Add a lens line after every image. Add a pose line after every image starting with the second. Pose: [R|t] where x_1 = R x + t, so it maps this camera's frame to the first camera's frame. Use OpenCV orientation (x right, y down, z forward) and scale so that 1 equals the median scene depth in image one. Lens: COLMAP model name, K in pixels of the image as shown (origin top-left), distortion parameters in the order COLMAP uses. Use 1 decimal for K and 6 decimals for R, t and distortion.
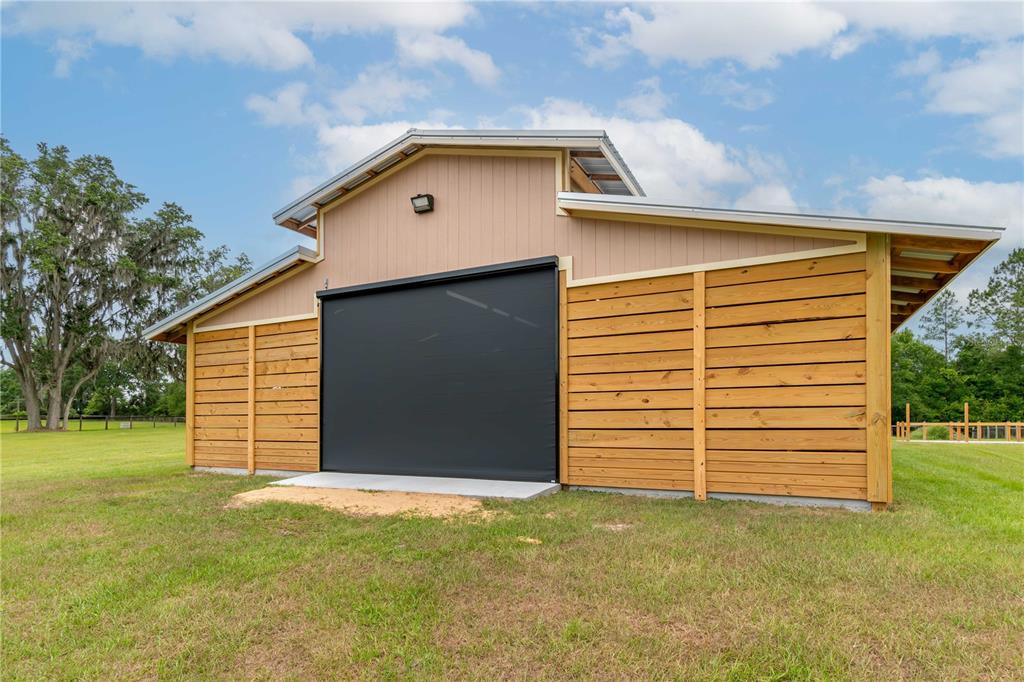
lens RADIAL K [[501.7, 0, 498.4], [0, 501.7, 416.3], [0, 0, 1]] dist [0.002489, -0.000203]
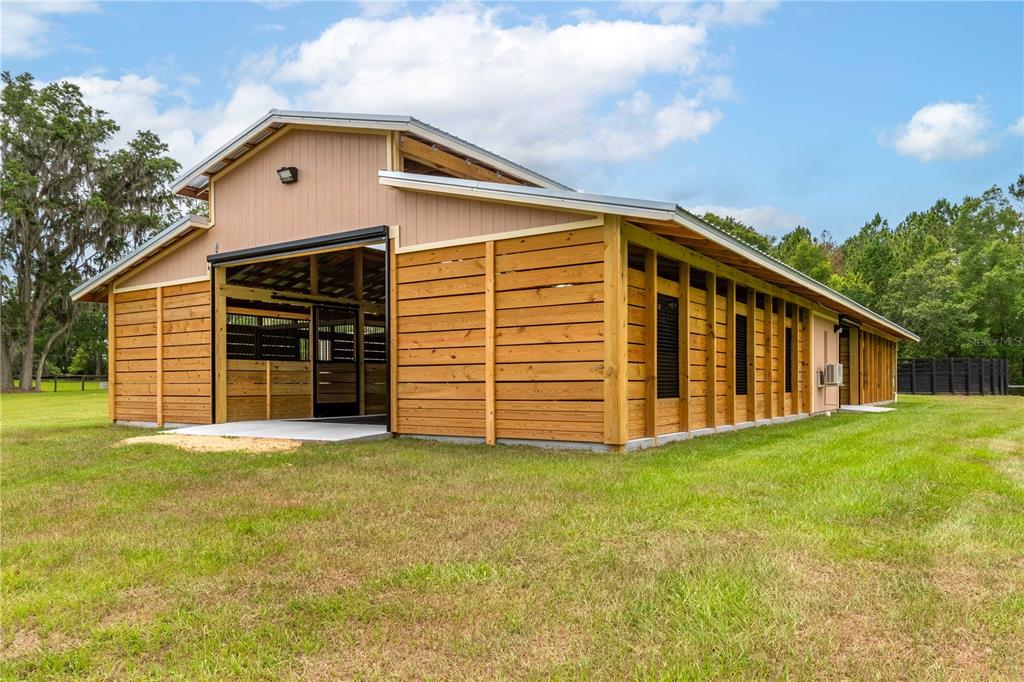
lens RADIAL K [[637.8, 0, 468.7], [0, 637.8, 387.7], [0, 0, 1]] dist [0.001914, 0.001396]
pose [[0.992093, 0.000484, -0.125501, 0.325316], [0.002025, 0.999801, 0.019866, 0.006111], [0.125486, -0.019963, 0.991895, -0.257533]]
